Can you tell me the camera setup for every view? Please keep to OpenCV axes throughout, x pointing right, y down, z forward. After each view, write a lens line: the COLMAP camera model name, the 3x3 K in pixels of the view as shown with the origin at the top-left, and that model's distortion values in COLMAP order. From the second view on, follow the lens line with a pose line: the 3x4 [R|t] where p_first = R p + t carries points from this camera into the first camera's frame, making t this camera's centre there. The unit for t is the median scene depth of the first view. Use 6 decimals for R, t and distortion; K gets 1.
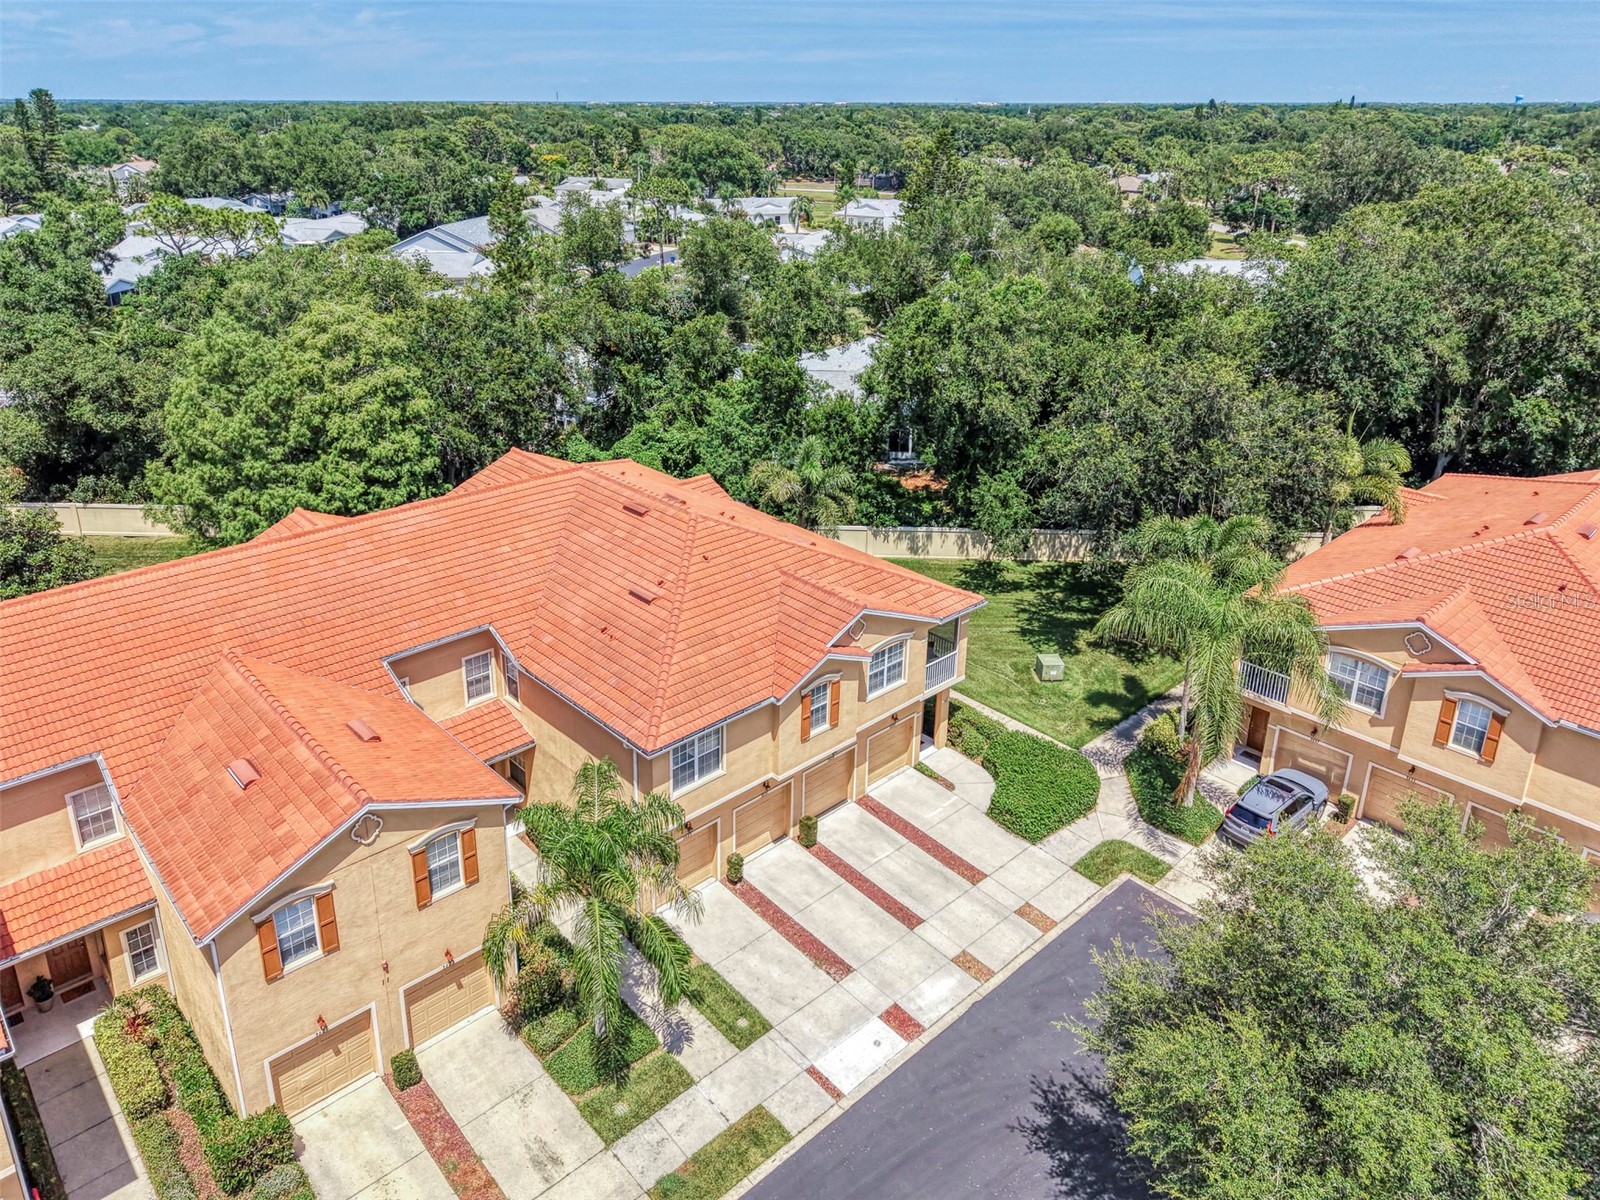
lens RADIAL K [[1115.8, 0, 803.4], [0, 1115.8, 508.4], [0, 0, 1]] dist [0.011285, -0.004867]
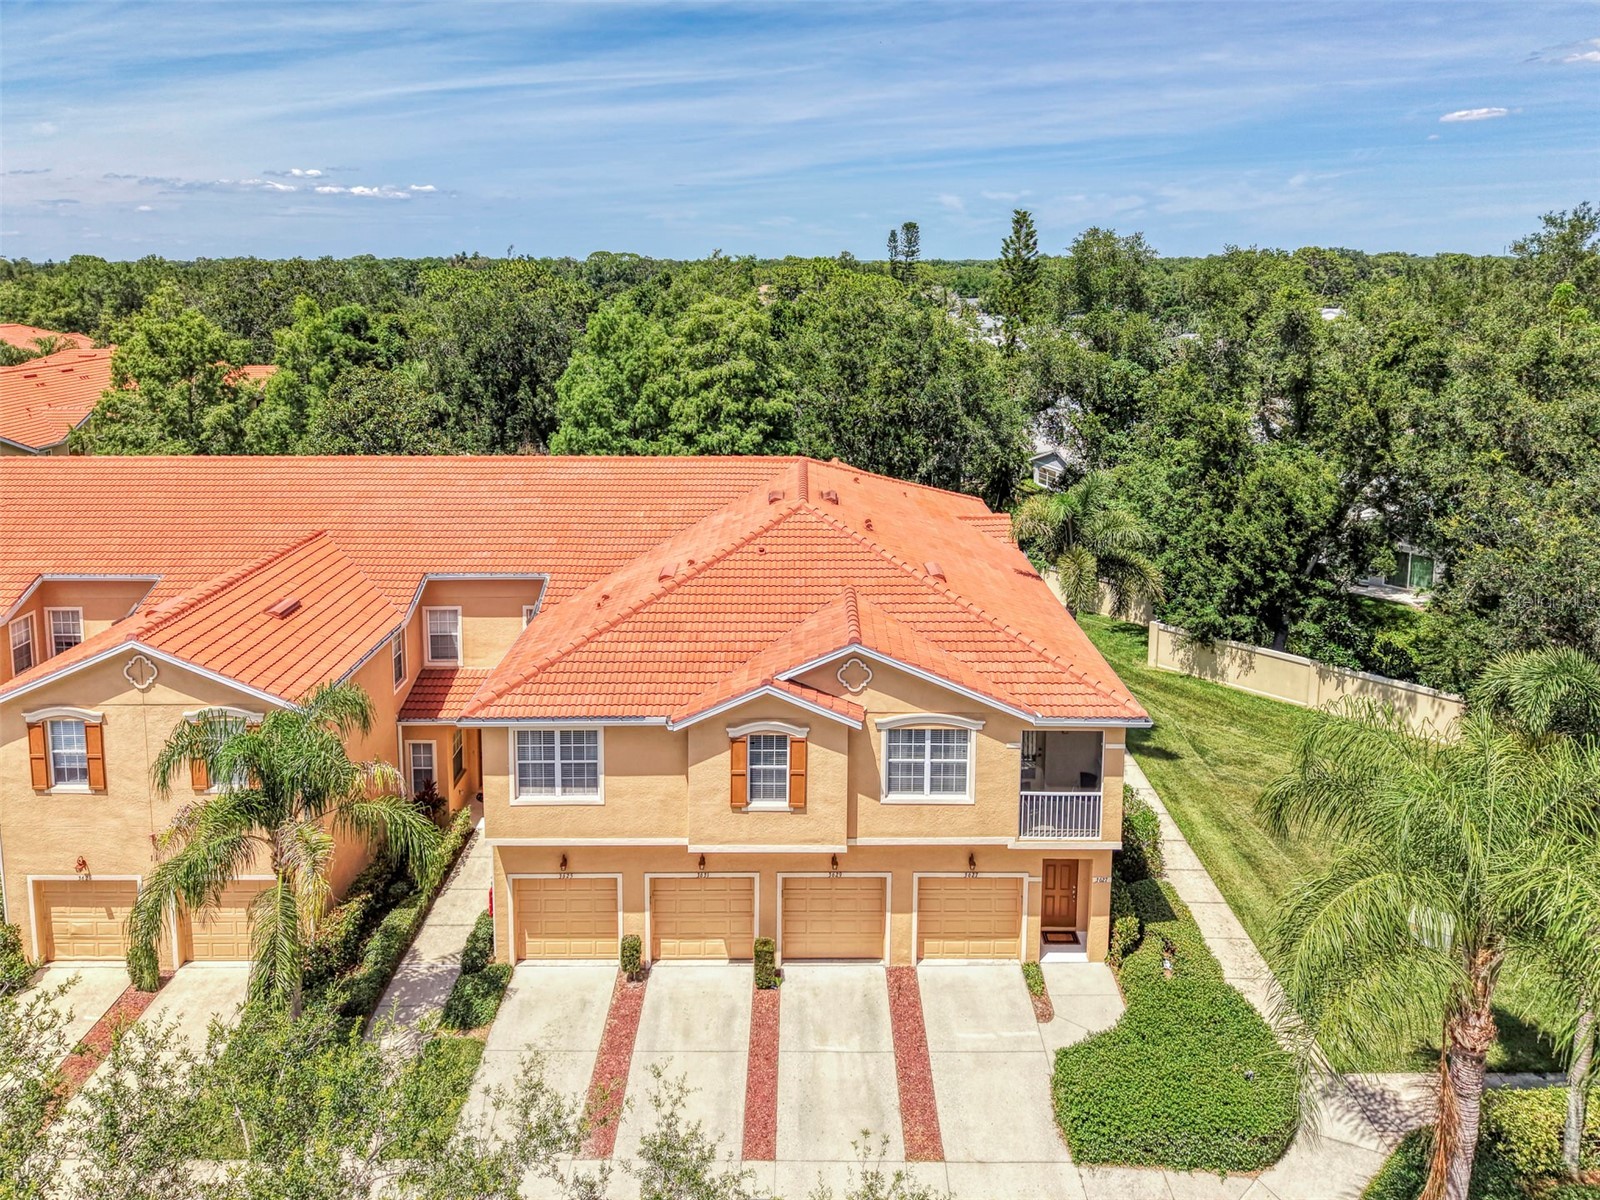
lens RADIAL K [[1143.2, 0, 806.2], [0, 1143.2, 409.8], [0, 0, 1]] dist [0.001223, 0.001870]
pose [[0.722049, 0.075315, -0.687730, 0.459243], [-0.225984, 0.965206, -0.131559, 0.045606], [0.653893, 0.250408, 0.713946, 0.411946]]
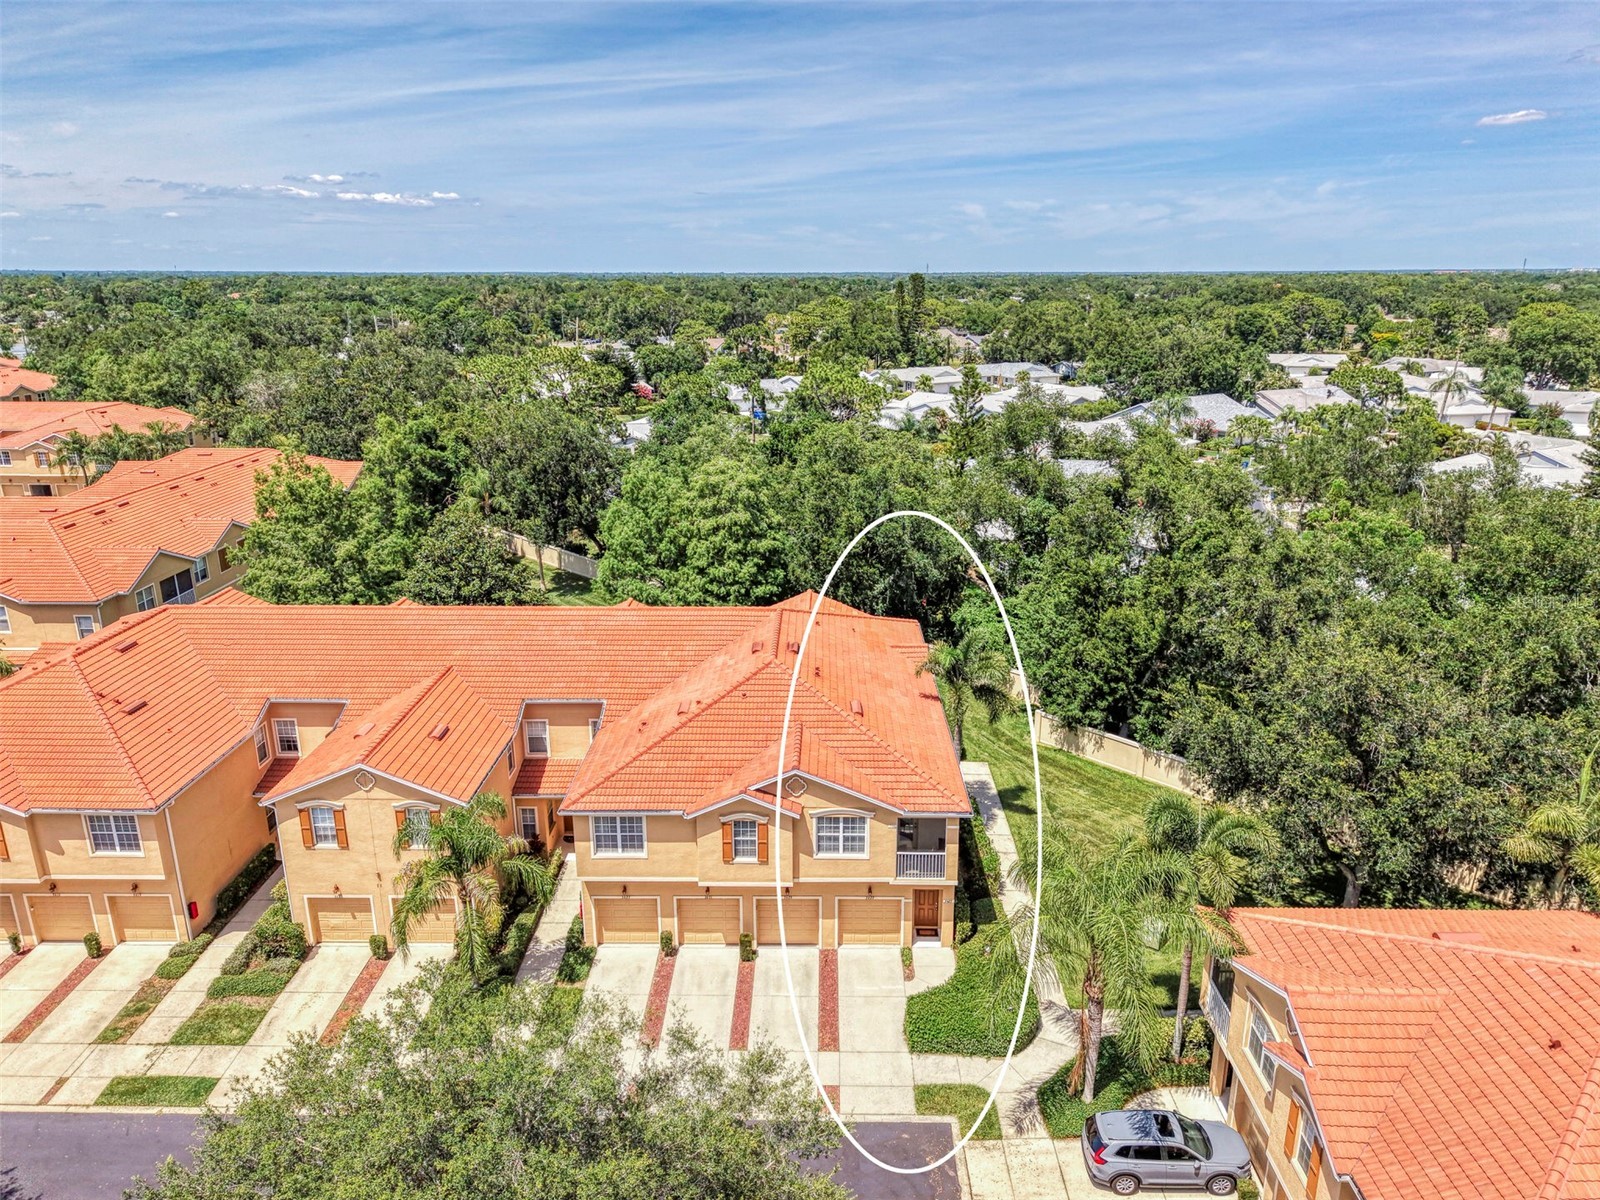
lens RADIAL K [[1091.4, 0, 805.6], [0, 1091.4, 624.7], [0, 0, 1]] dist [0.001027, -0.001927]
pose [[0.707707, 0.201693, -0.677105, 0.710103], [-0.225747, 0.972700, 0.053794, -0.103259], [0.669470, 0.114784, 0.733918, 0.171064]]
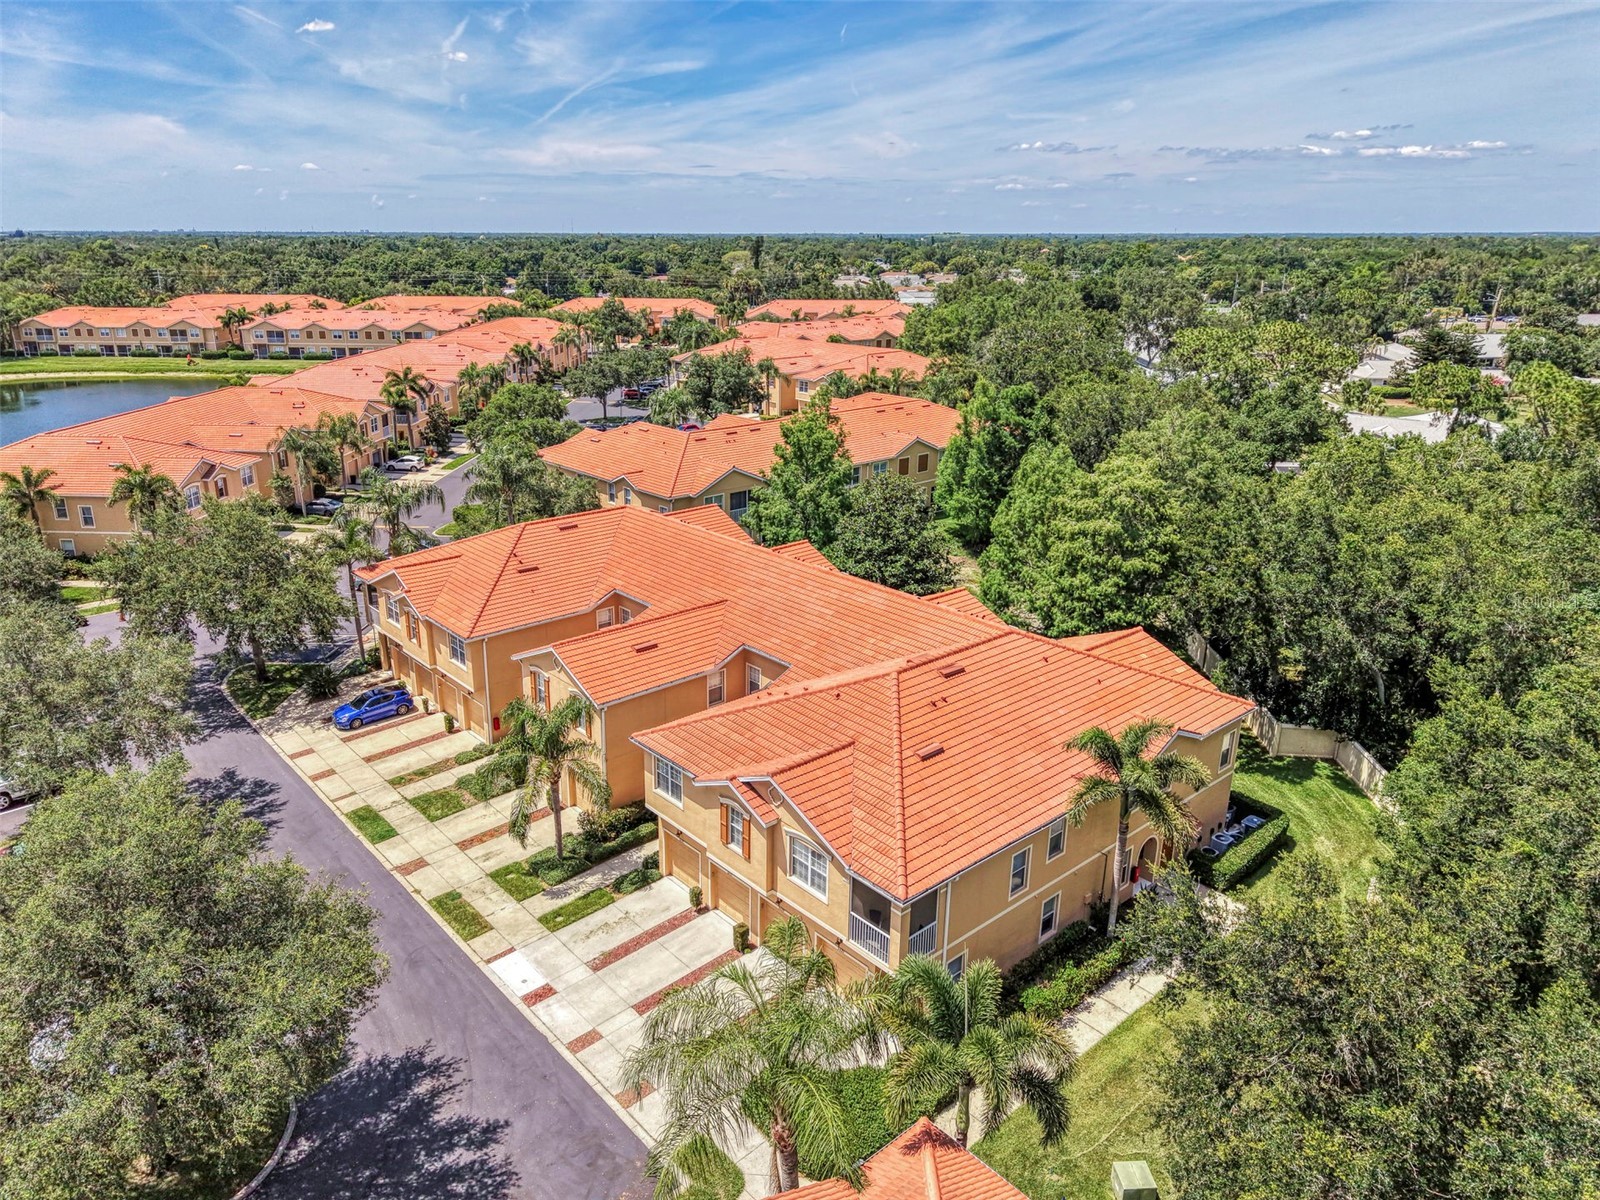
lens RADIAL K [[1089.4, 0, 719.7], [0, 1089.4, 600.7], [0, 0, 1]] dist [0.007898, -0.000848]
pose [[-0.088576, 0.299607, -0.949942, 0.902002], [-0.330577, 0.890794, 0.311776, -0.330291], [0.939613, 0.341645, 0.020140, 0.801994]]
